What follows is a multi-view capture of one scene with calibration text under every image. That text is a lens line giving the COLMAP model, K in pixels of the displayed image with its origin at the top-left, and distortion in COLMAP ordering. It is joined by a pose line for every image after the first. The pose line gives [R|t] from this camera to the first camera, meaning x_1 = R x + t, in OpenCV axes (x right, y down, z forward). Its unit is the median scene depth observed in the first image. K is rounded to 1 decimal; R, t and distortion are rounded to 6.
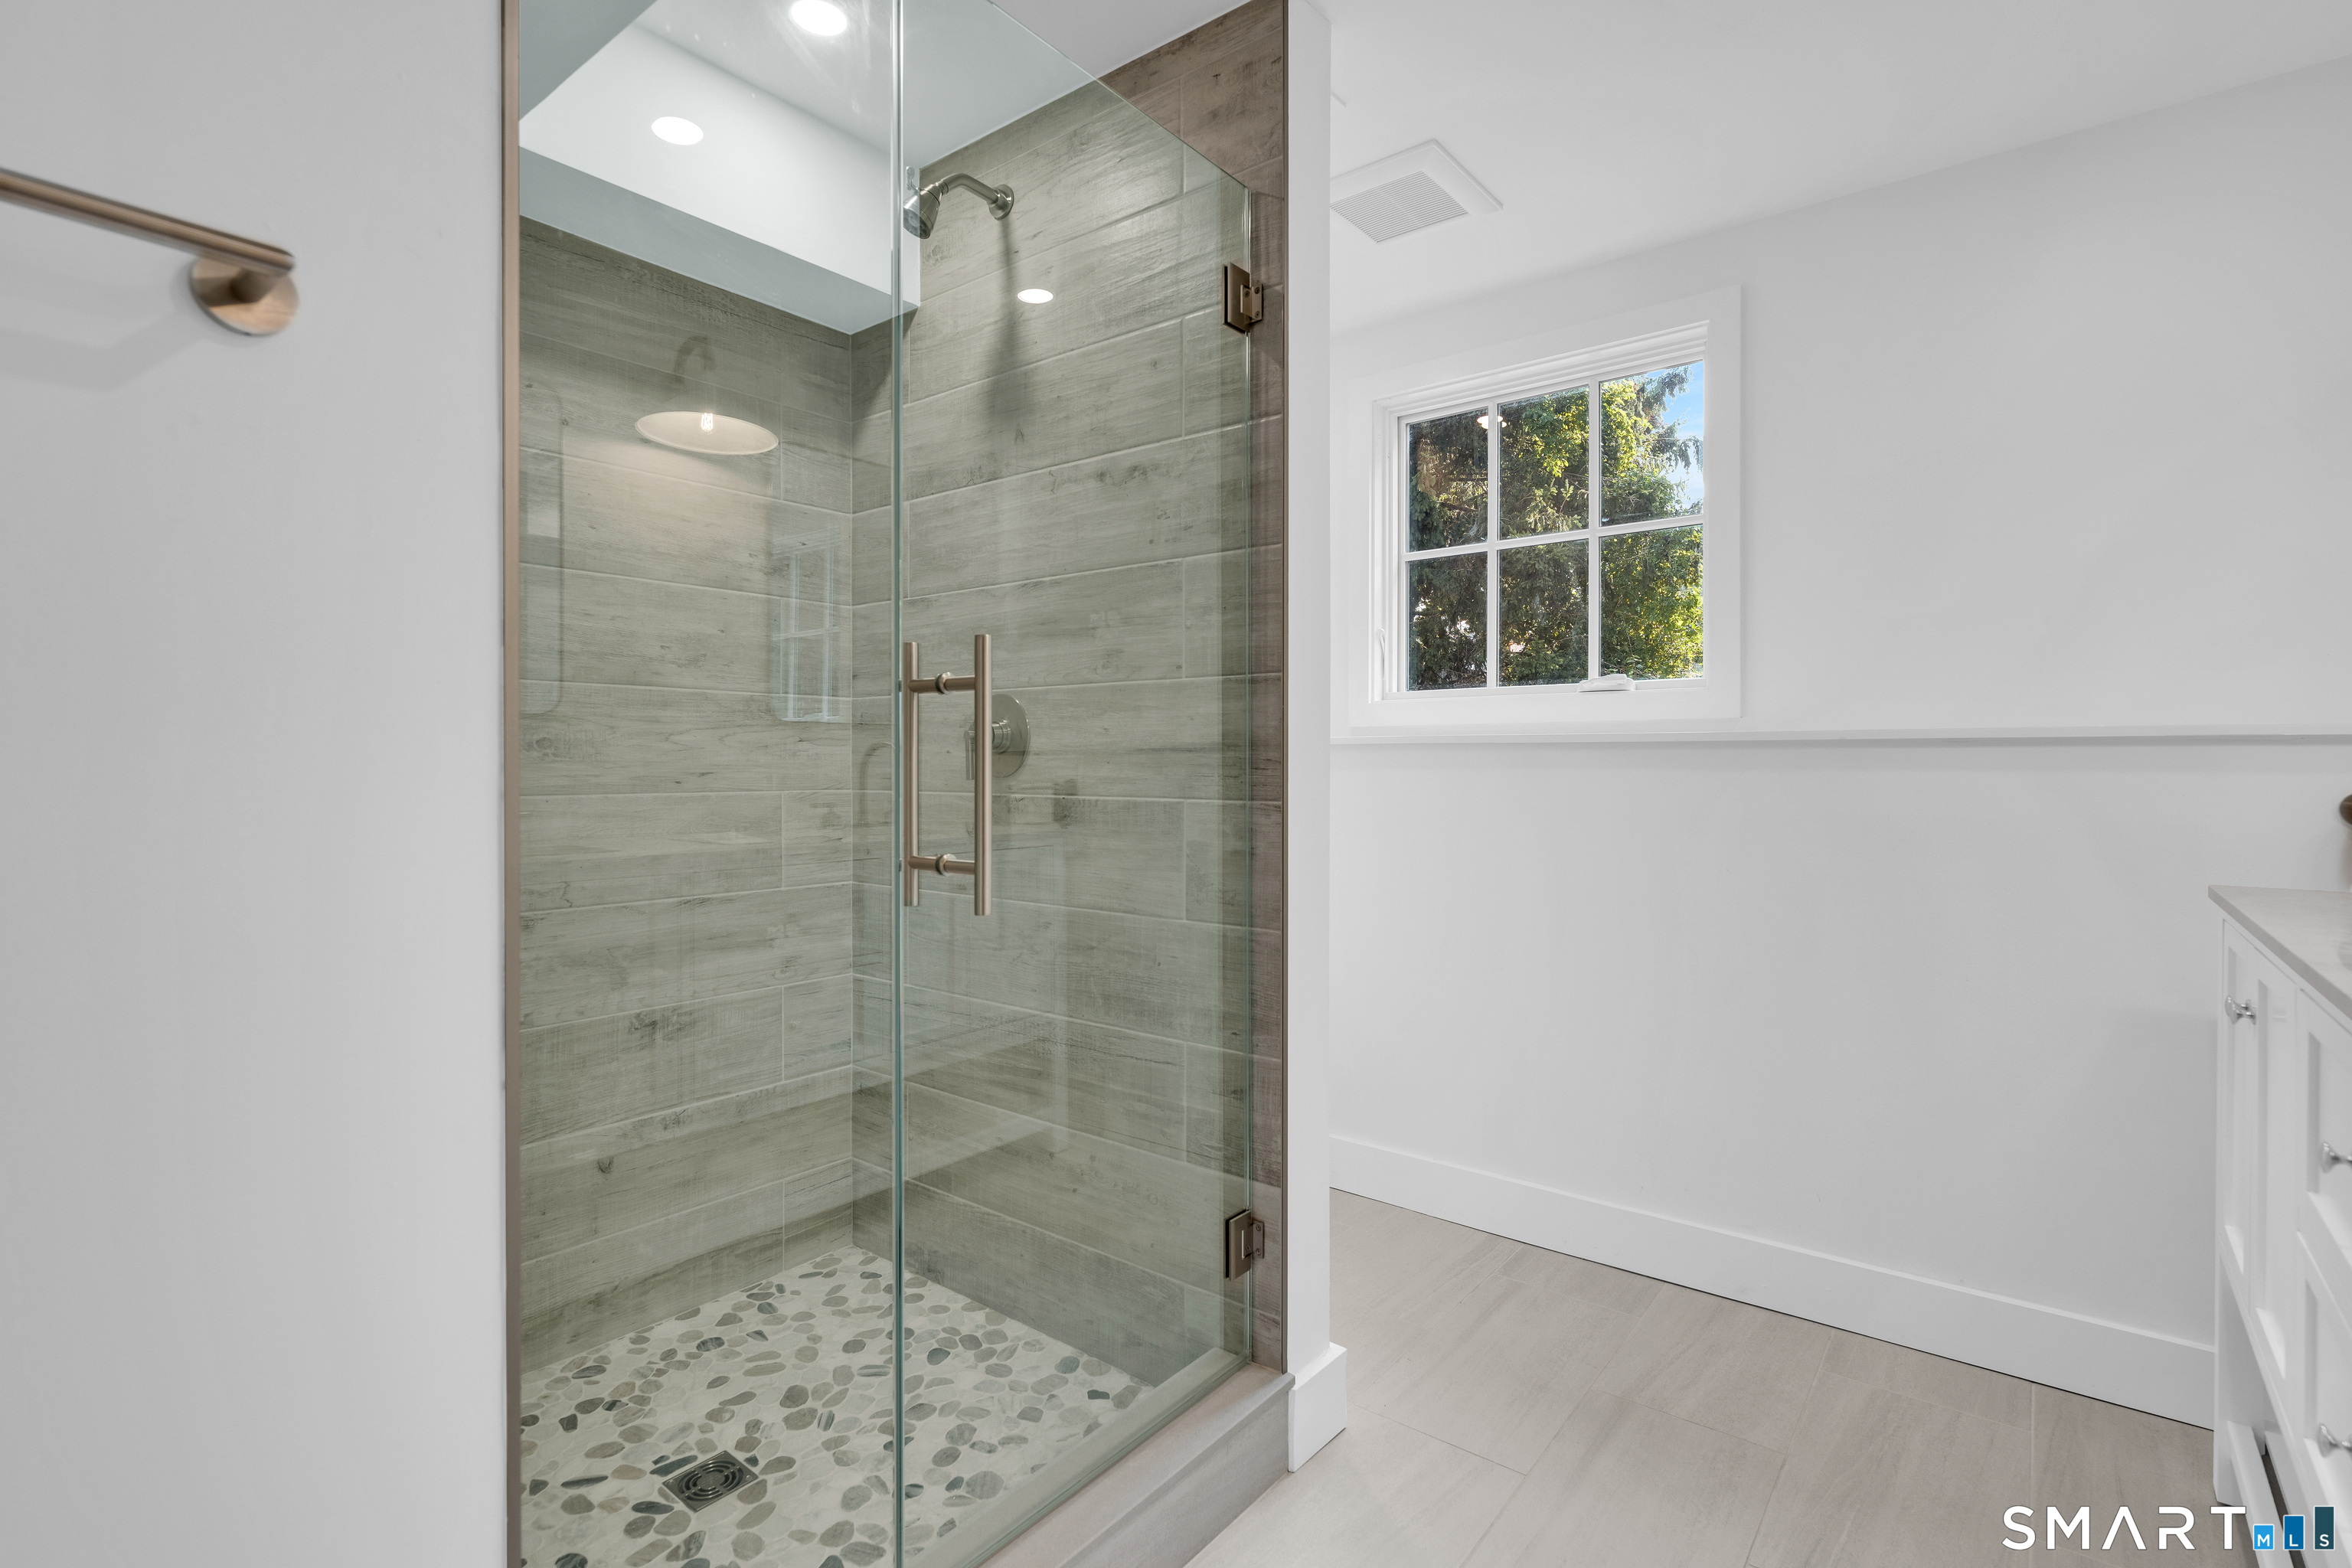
lens RADIAL K [[1111.8, 0, 1176.5], [0, 1111.8, 764.7], [0, 0, 1]] dist [-0.001046, -0.000173]
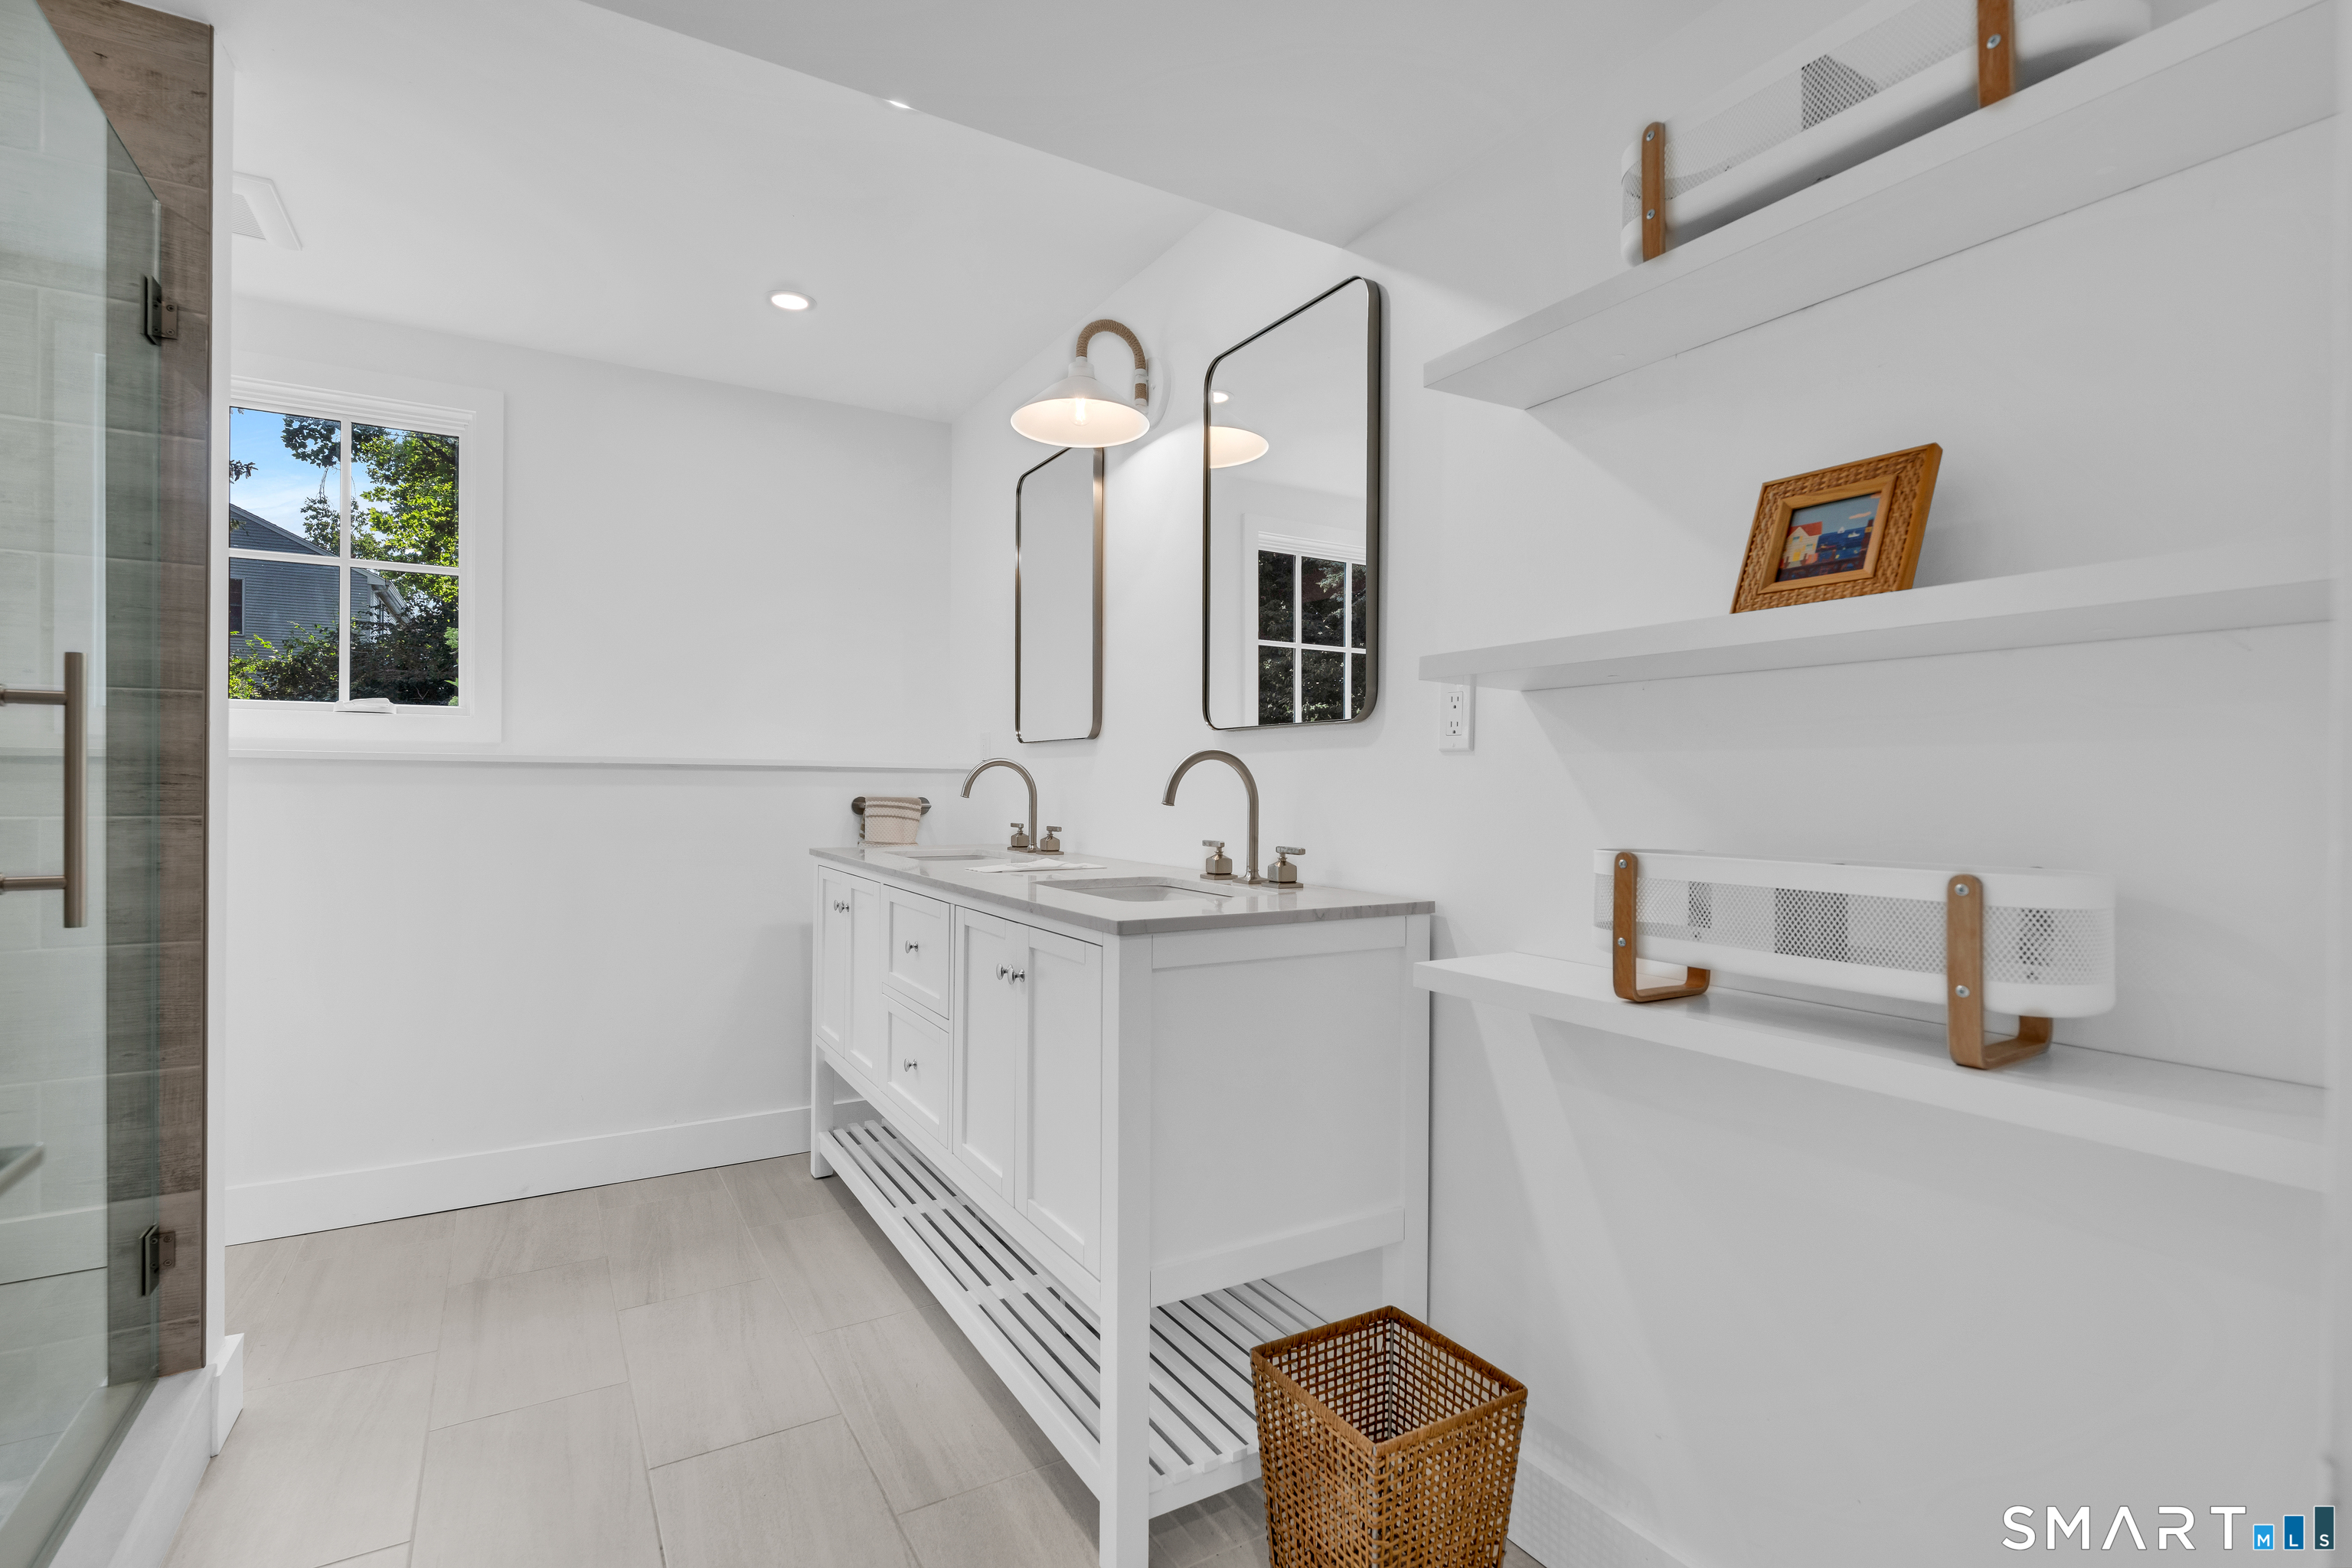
lens RADIAL K [[1111.8, 0, 1175.9], [0, 1111.8, 783.4], [0, 0, 1]] dist [-0.001046, -0.000173]
pose [[0.357905, 0.002471, 0.933755, -0.539766], [-0.004714, 0.999989, -0.000839, -0.000170], [-0.933746, -0.004102, 0.357912, -0.211825]]
